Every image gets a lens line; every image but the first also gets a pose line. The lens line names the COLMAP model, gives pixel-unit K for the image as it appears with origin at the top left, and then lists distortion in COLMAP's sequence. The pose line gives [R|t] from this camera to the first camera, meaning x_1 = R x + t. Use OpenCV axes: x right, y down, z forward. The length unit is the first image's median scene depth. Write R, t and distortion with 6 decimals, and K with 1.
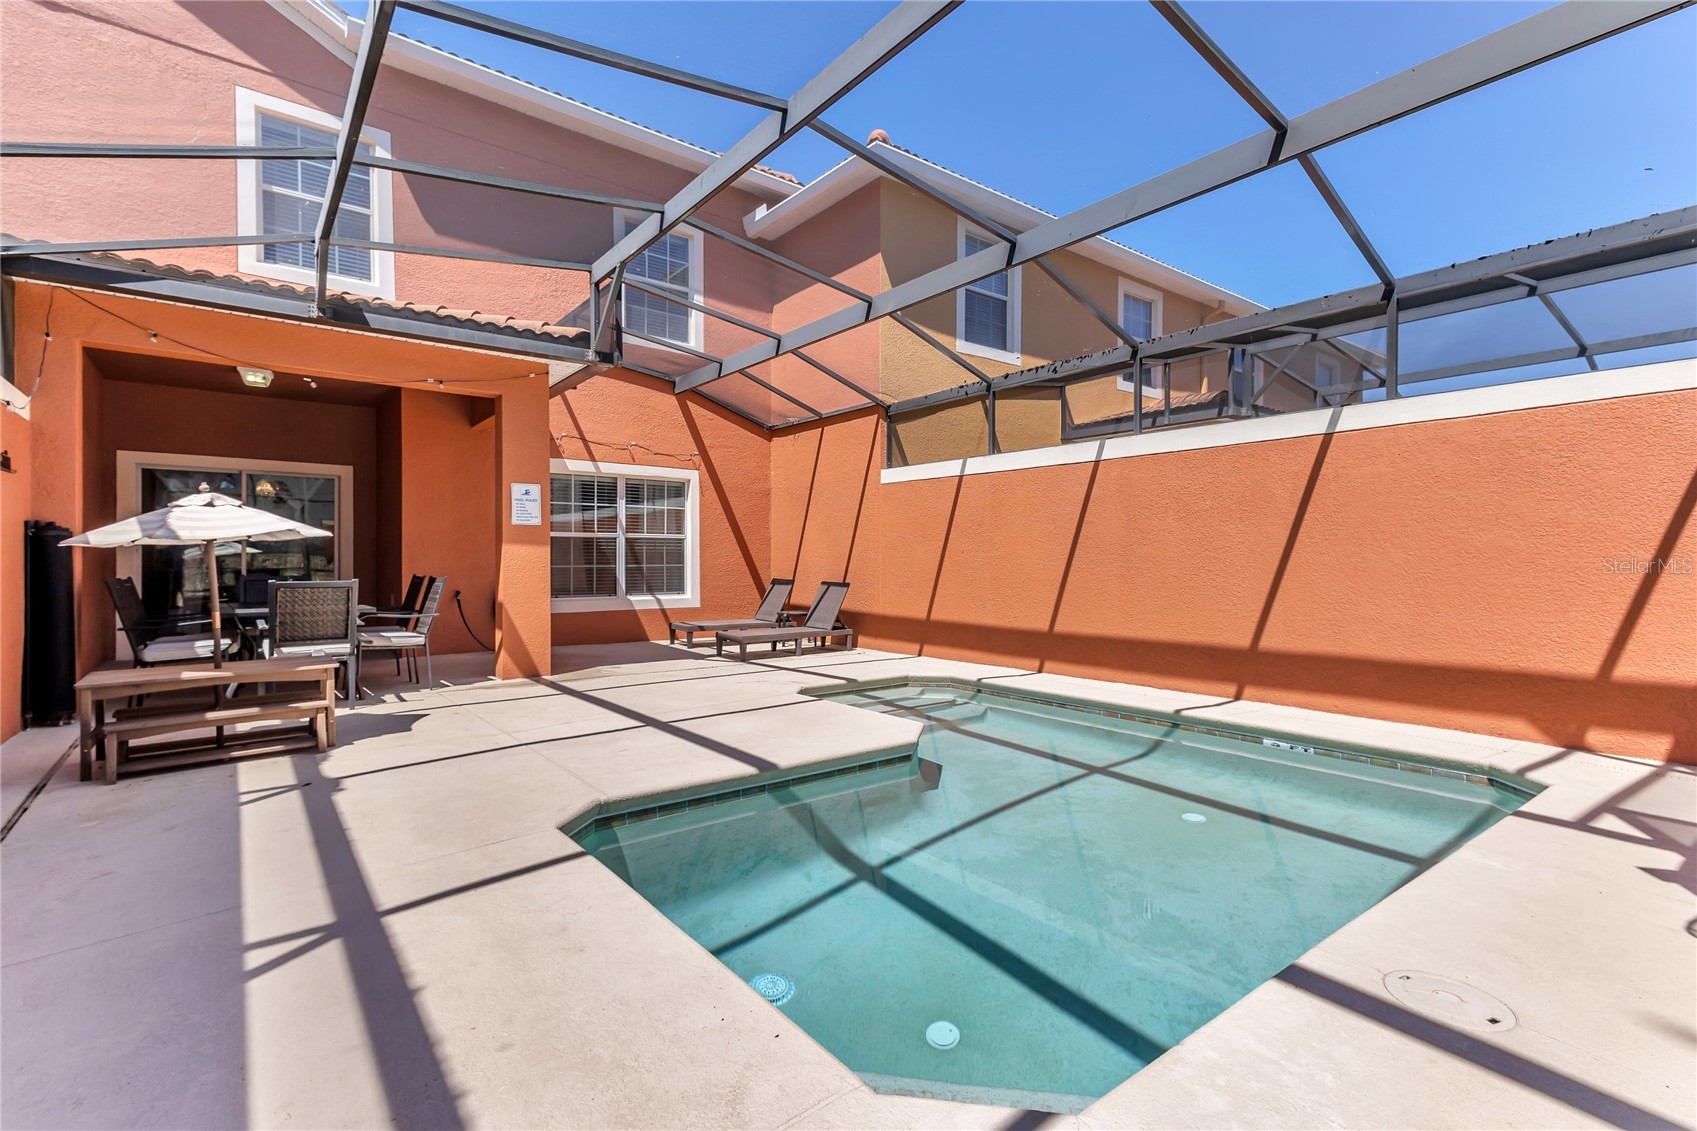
lens RADIAL K [[779.3, 0, 852.3], [0, 779.3, 564.3], [0, 0, 1]] dist [0.013761, 0.001070]
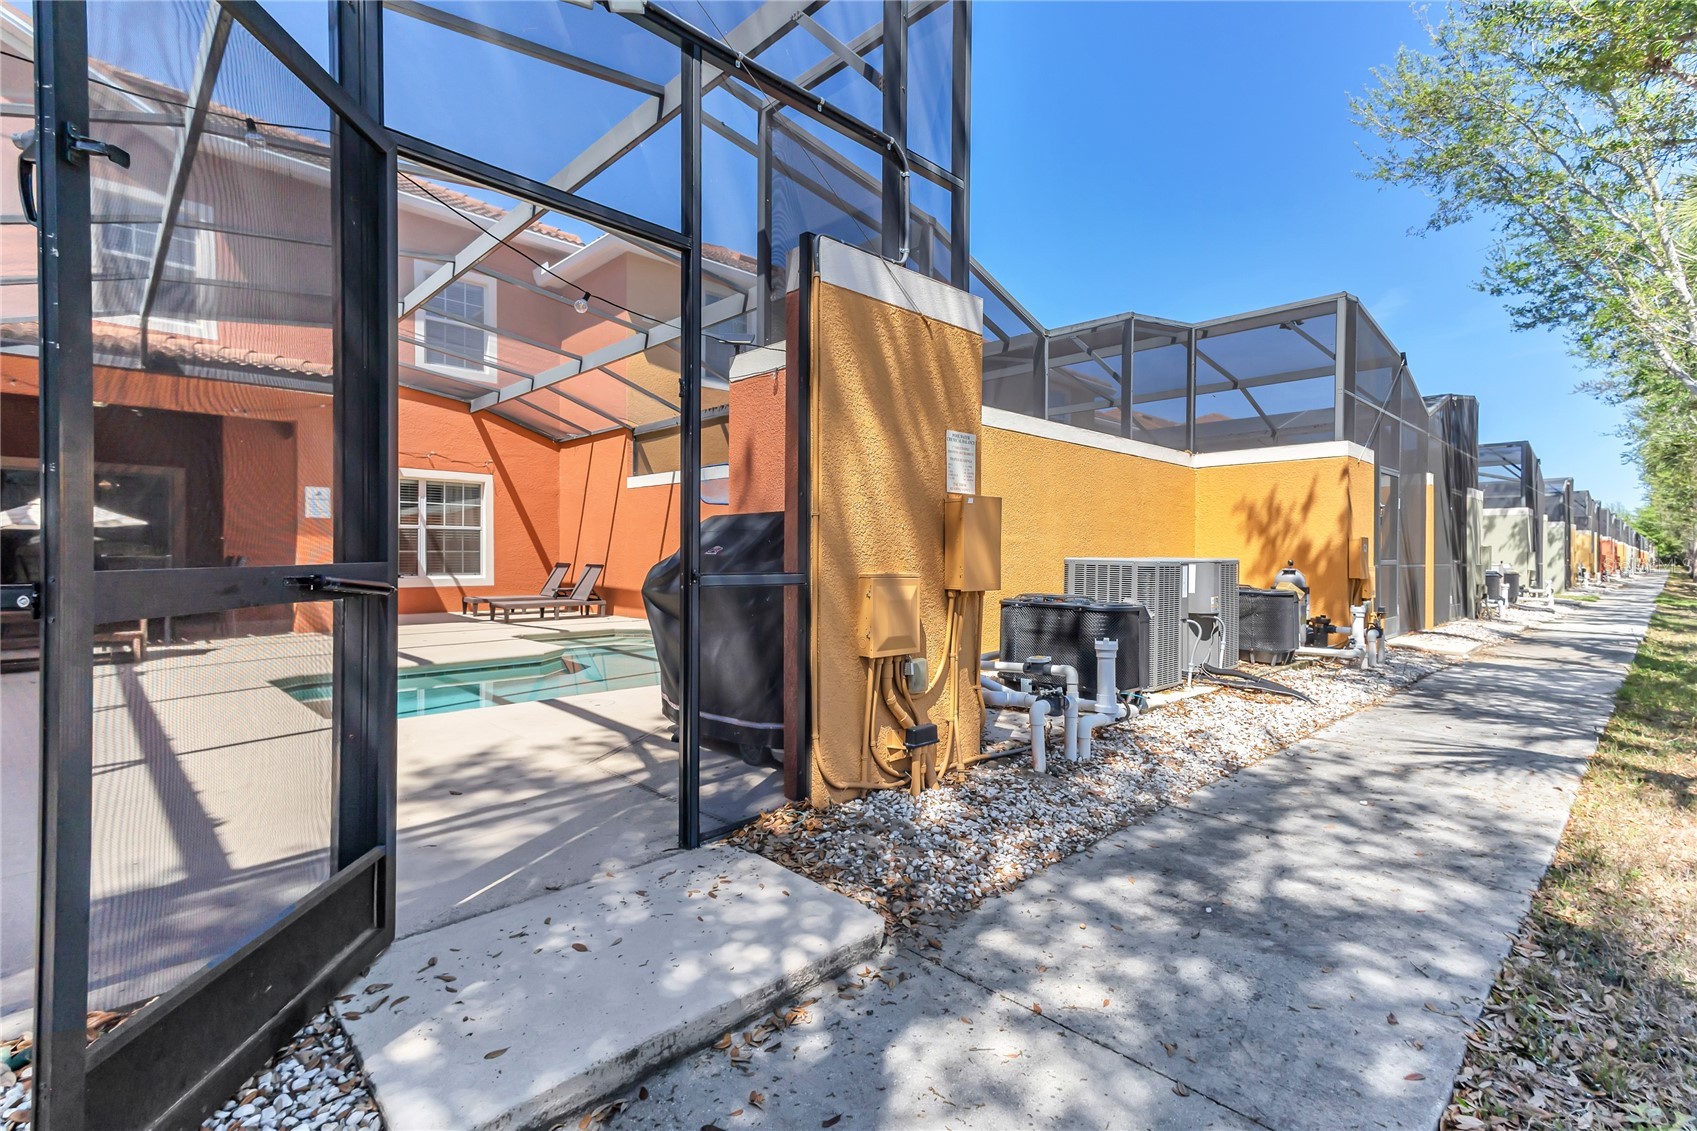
lens RADIAL K [[779.3, 0, 856.3], [0, 779.3, 565.8], [0, 0, 1]] dist [0.013761, 0.001070]
pose [[0.993605, -0.001935, 0.112898, 0.245920], [0.000851, 0.999953, 0.009646, 0.012593], [-0.112911, -0.009488, 0.993560, -0.311575]]
